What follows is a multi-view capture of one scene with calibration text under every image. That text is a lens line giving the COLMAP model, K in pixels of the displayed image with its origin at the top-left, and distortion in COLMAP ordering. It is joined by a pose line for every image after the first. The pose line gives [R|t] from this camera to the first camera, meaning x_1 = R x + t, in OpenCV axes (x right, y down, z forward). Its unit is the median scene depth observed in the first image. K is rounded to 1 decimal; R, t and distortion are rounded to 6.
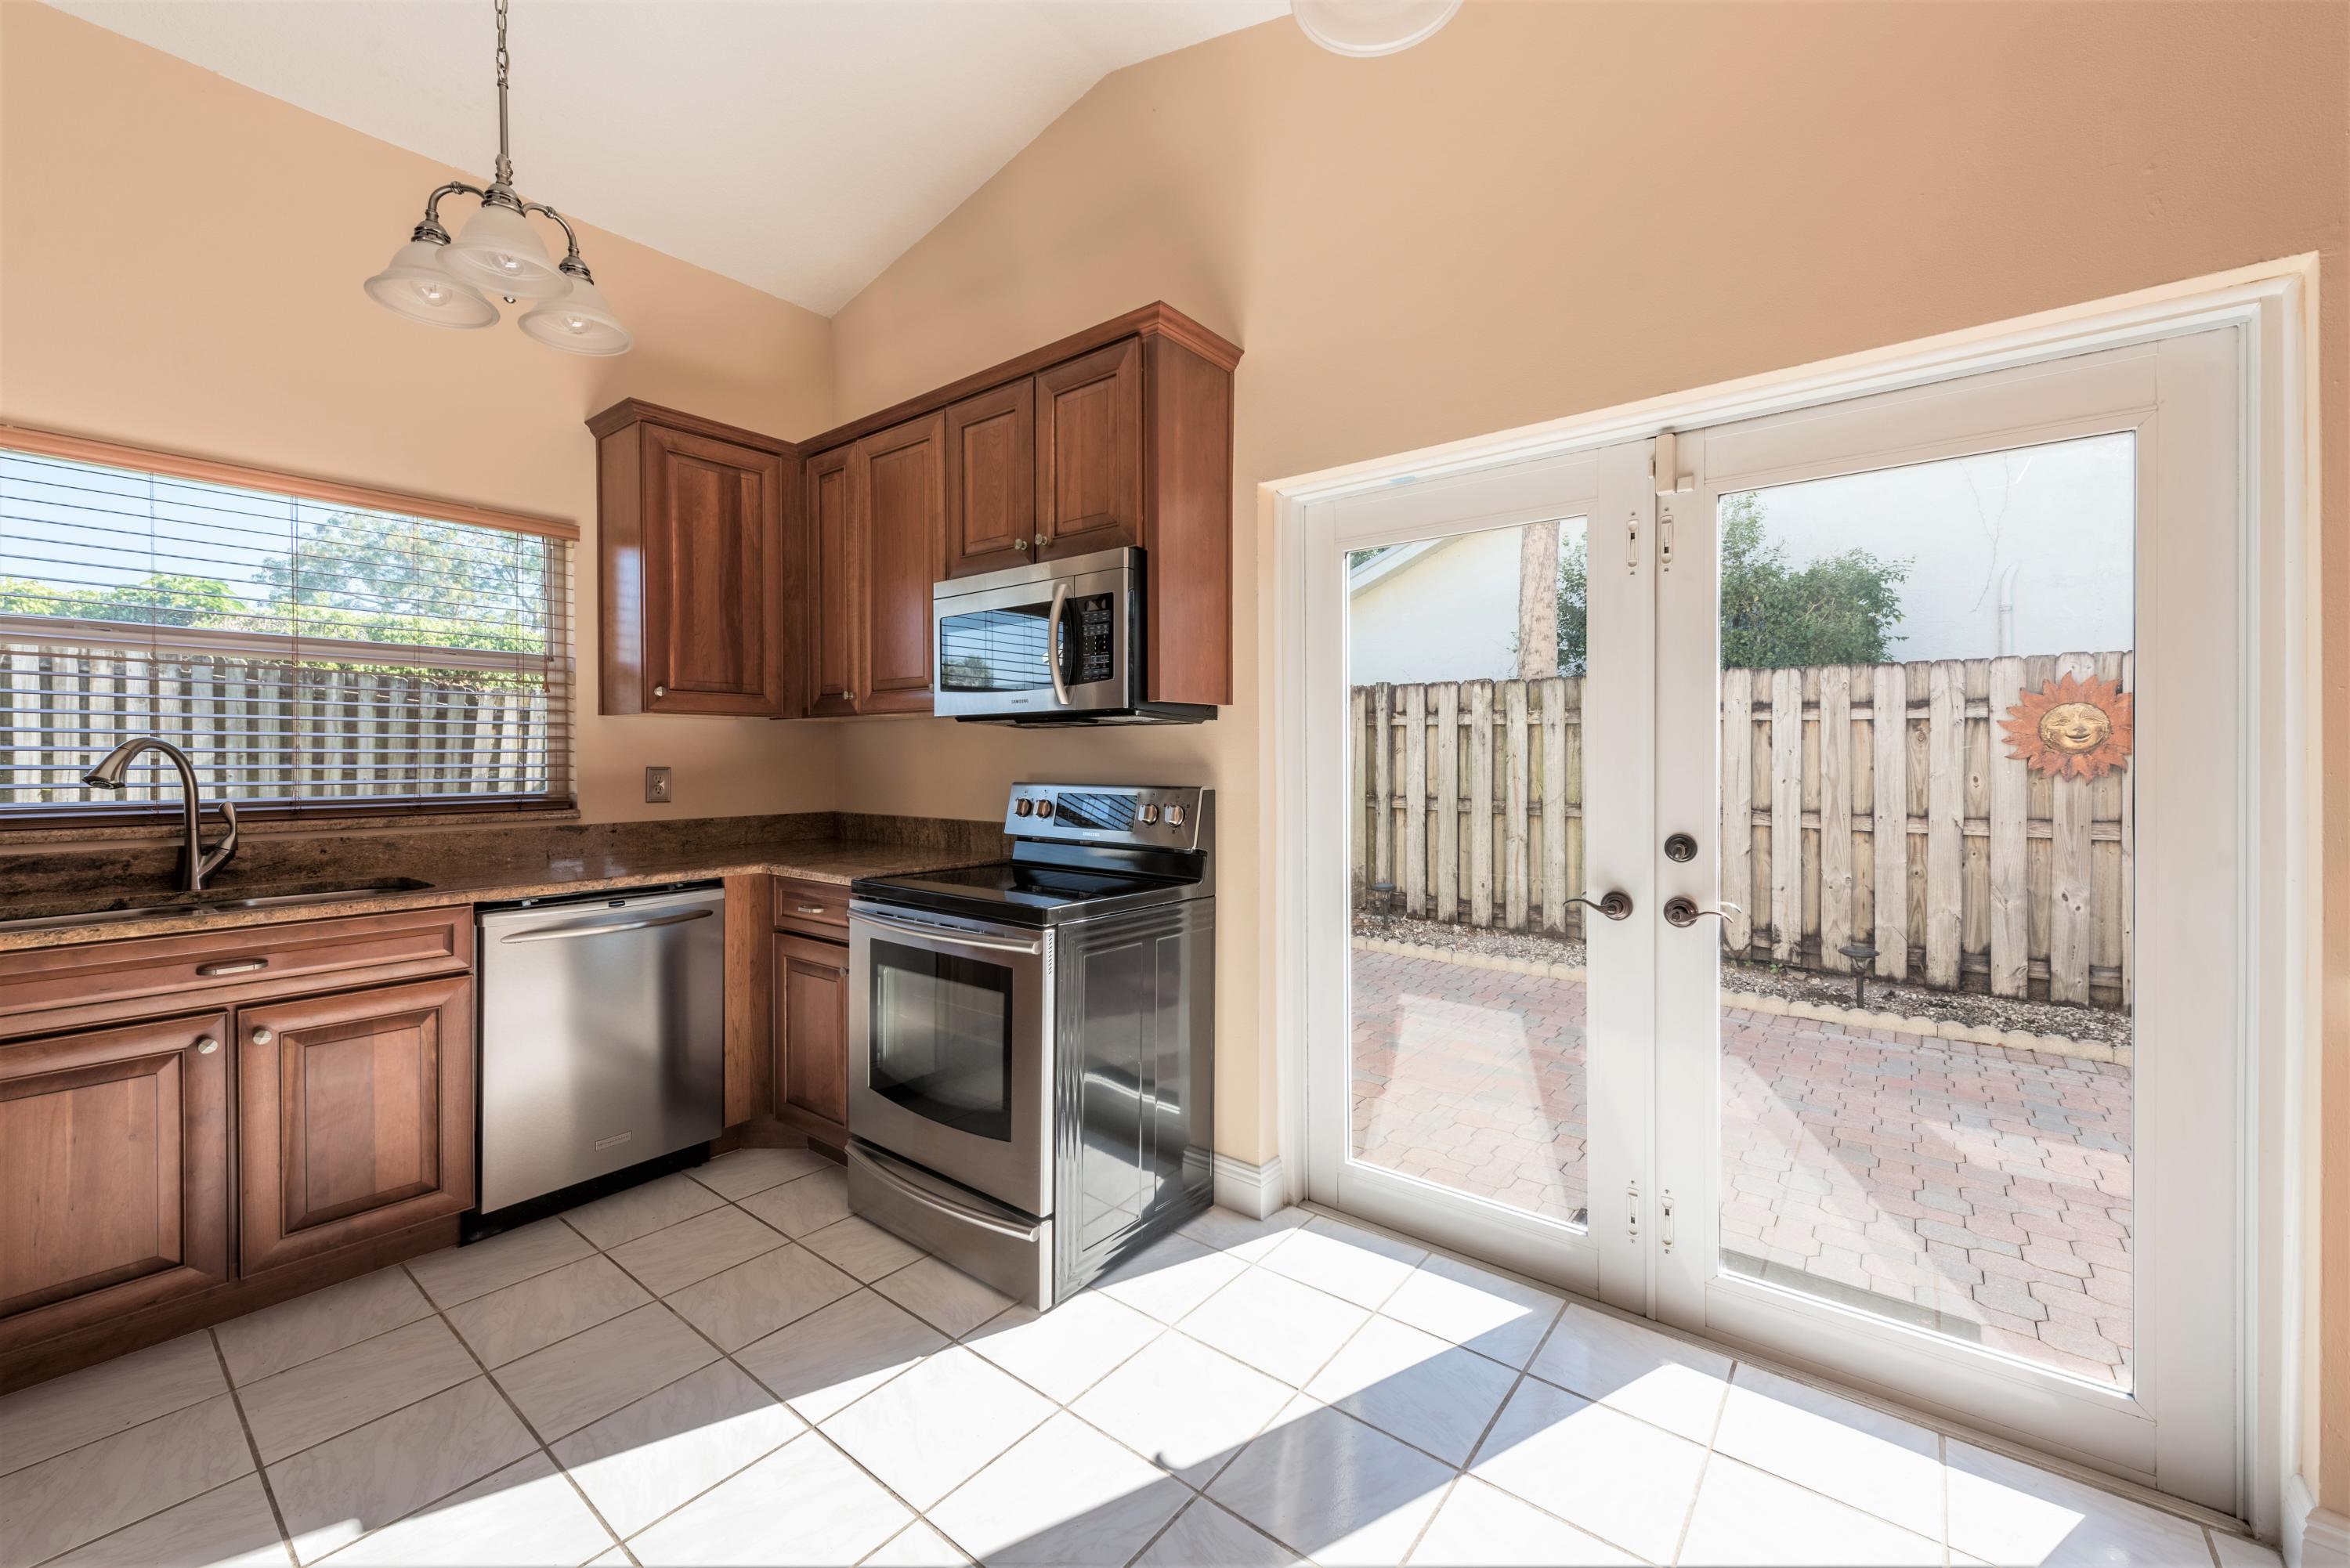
lens RADIAL K [[929.9, 0, 1175.4], [0, 929.9, 763.5], [0, 0, 1]] dist [-0.001157, -0.000051]
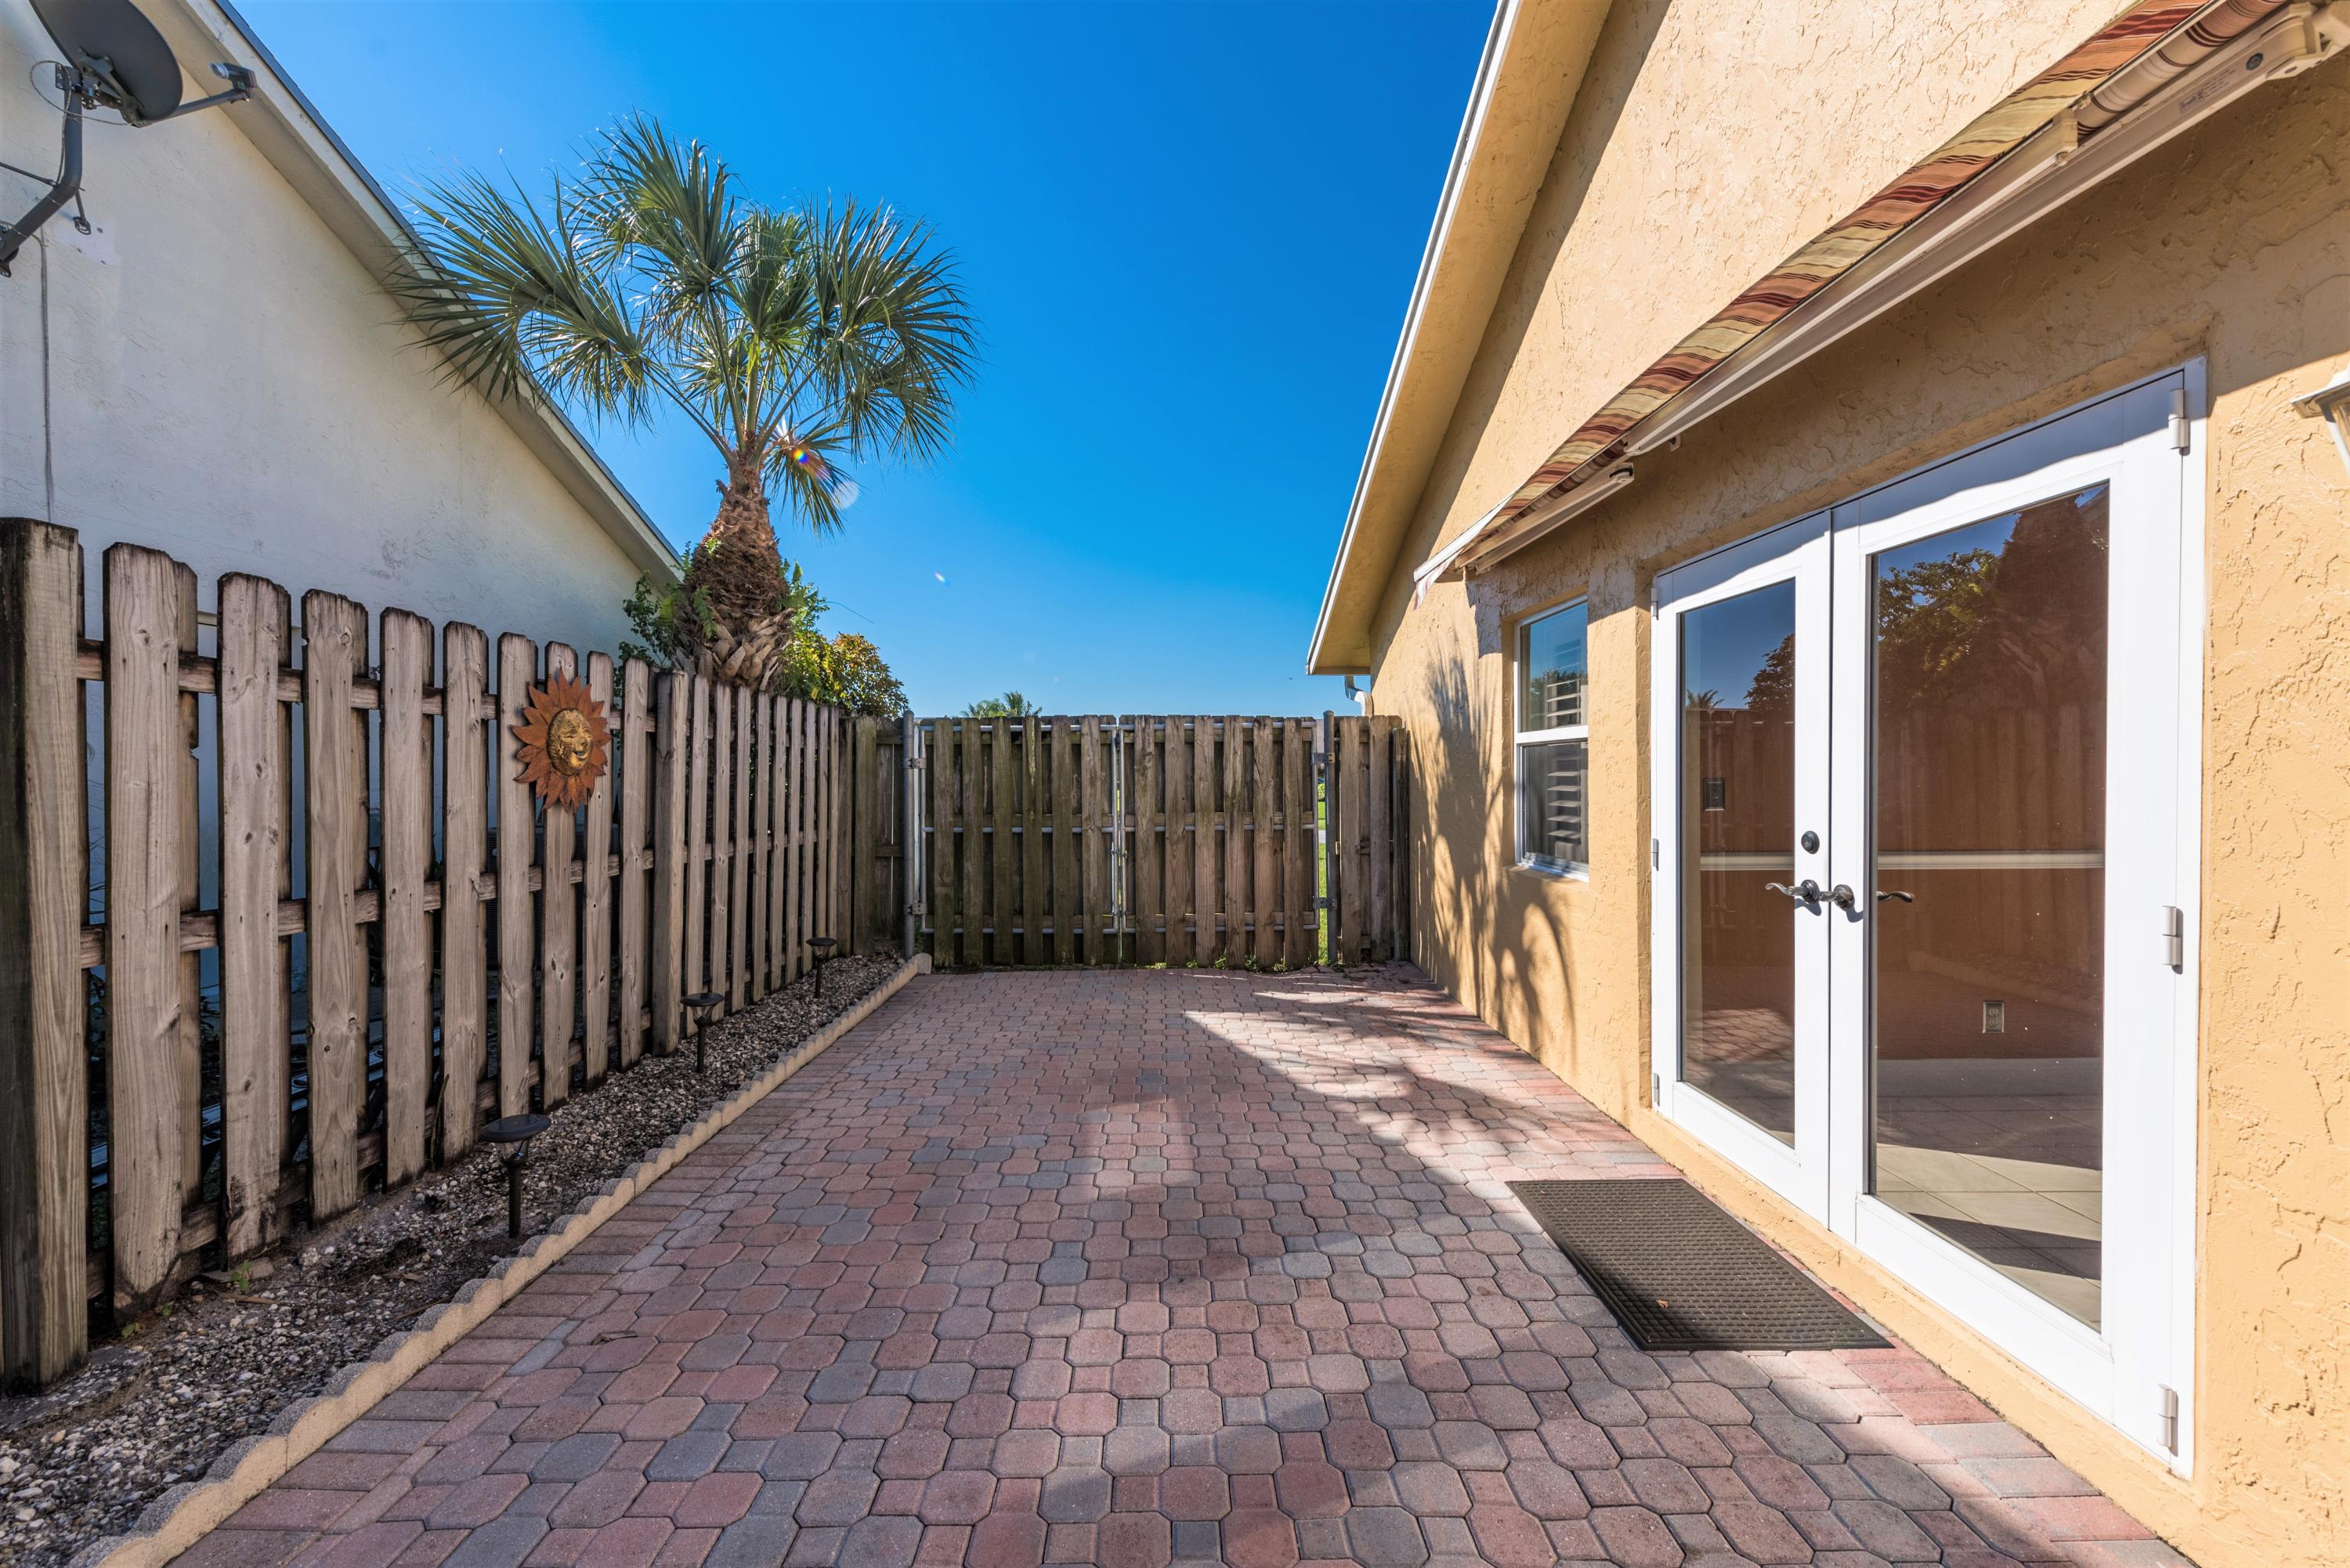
lens RADIAL K [[929.9, 0, 1168.2], [0, 929.9, 776.5], [0, 0, 1]] dist [-0.001157, -0.000051]
pose [[-0.618569, 0.002511, 0.785726, 0.057575], [0.009036, 0.999951, 0.003919, -0.007852], [-0.785678, 0.009524, -0.618562, 1.088278]]
